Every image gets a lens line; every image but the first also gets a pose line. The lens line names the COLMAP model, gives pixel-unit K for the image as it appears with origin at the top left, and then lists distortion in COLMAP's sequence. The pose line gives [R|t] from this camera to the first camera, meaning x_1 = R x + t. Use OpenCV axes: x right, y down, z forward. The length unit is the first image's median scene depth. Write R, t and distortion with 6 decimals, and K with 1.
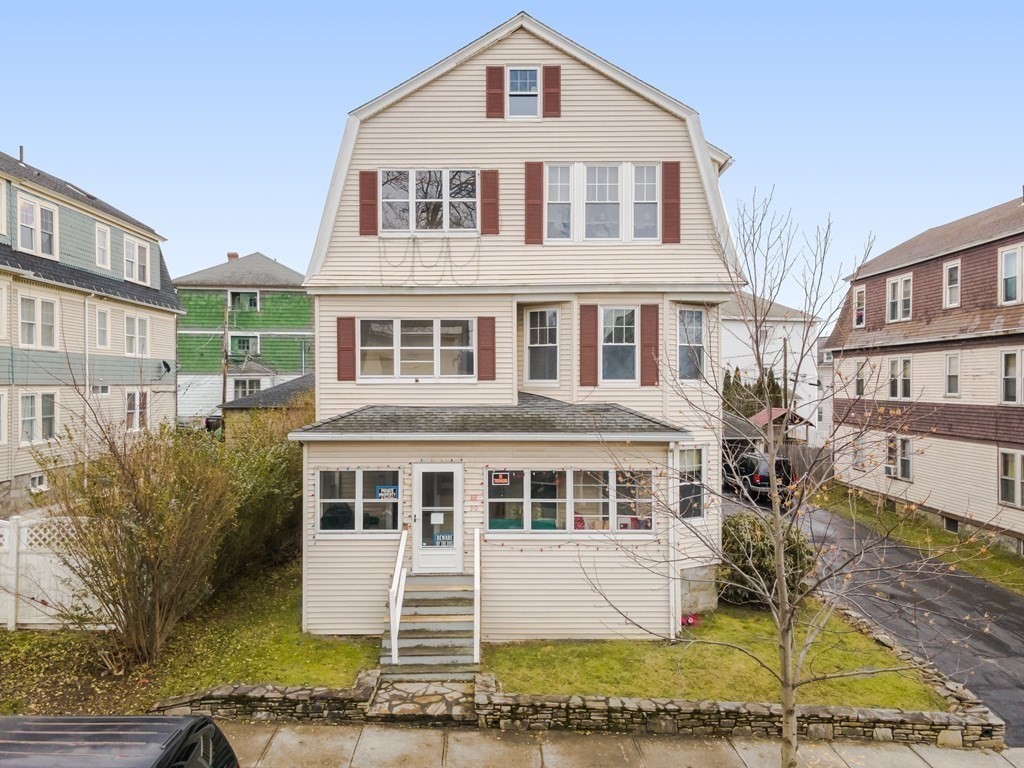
lens RADIAL K [[746.7, 0, 505.0], [0, 746.7, 383.6], [0, 0, 1]] dist [0.028722, 0.009875]
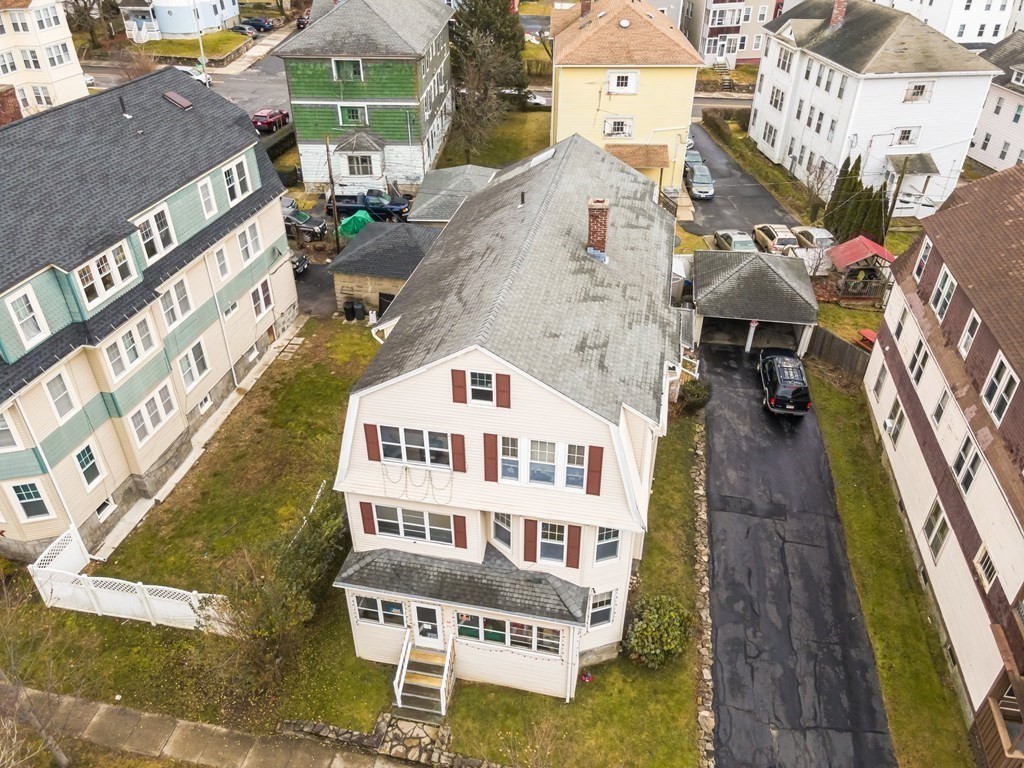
lens RADIAL K [[746.7, 0, 505.8], [0, 746.7, 382.5], [0, 0, 1]] dist [0.028722, 0.009875]
pose [[0.977631, 0.113679, -0.176959, 0.283725], [0.003809, 0.831646, 0.555294, -1.087160], [0.210292, -0.543546, 0.812610, 0.005739]]
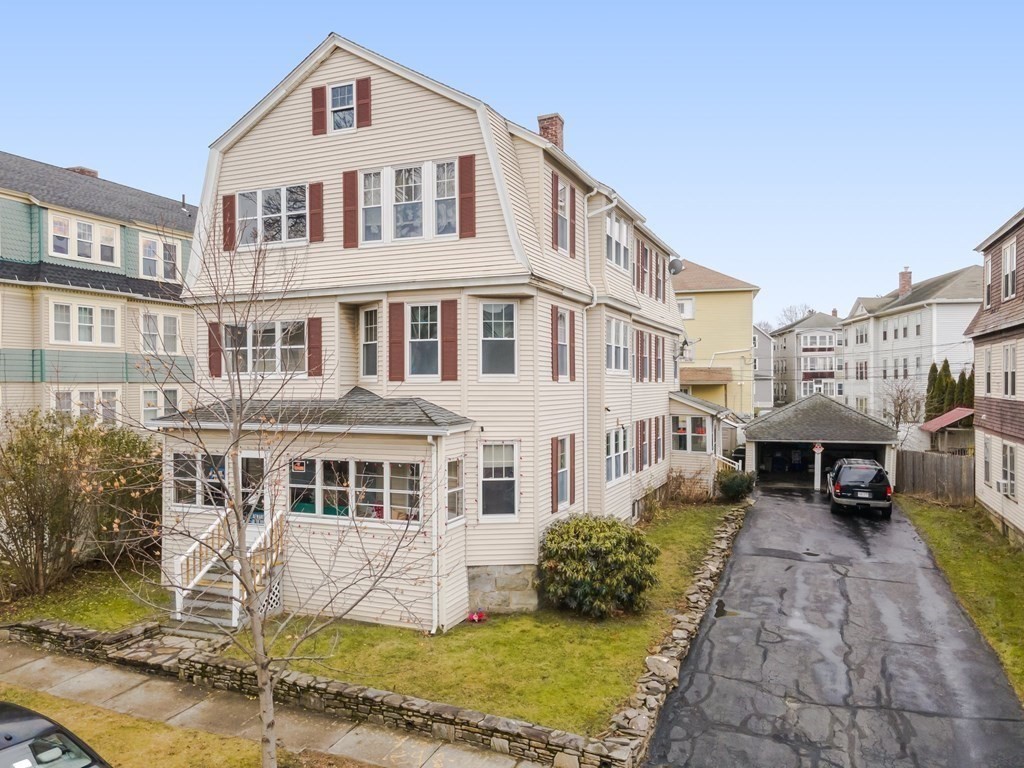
lens RADIAL K [[746.7, 0, 509.7], [0, 746.7, 383.4], [0, 0, 1]] dist [0.028722, 0.009875]
pose [[0.922090, -0.003155, -0.386964, 0.661283], [0.003356, 0.999994, -0.000157, 0.007493], [0.386962, -0.001154, 0.922095, 0.103660]]
